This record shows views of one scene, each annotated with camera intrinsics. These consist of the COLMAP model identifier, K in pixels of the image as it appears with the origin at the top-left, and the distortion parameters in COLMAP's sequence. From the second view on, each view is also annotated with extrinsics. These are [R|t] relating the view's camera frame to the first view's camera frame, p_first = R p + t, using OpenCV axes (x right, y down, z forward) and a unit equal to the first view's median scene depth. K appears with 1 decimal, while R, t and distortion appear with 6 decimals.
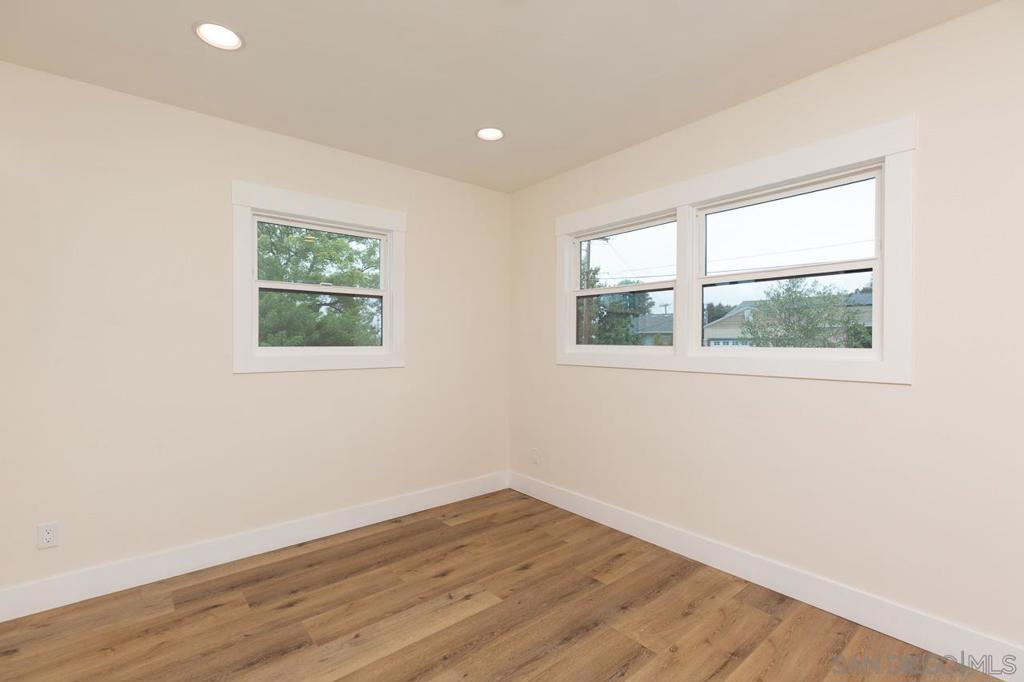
lens RADIAL K [[459.0, 0, 510.6], [0, 459.0, 342.4], [0, 0, 1]] dist [-0.001175, -0.000091]
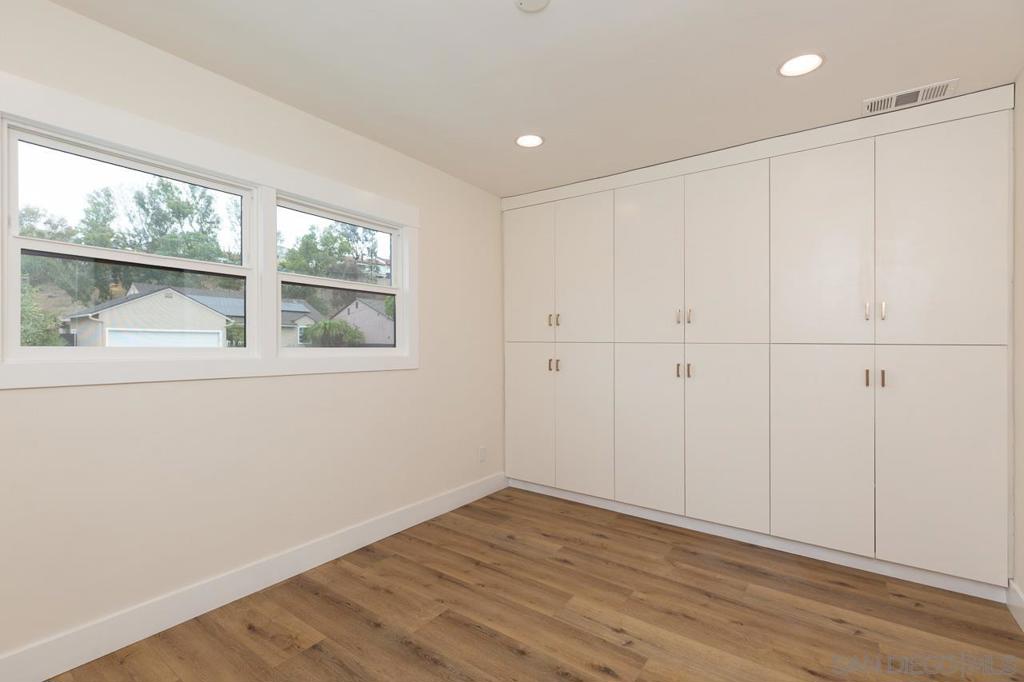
lens RADIAL K [[459.0, 0, 510.7], [0, 459.0, 340.8], [0, 0, 1]] dist [-0.001175, -0.000091]
pose [[-0.238426, -0.000033, 0.971161, -0.683362], [0.000883, 1.000000, 0.000251, 0.000313], [-0.971160, 0.000917, -0.238426, 0.907232]]
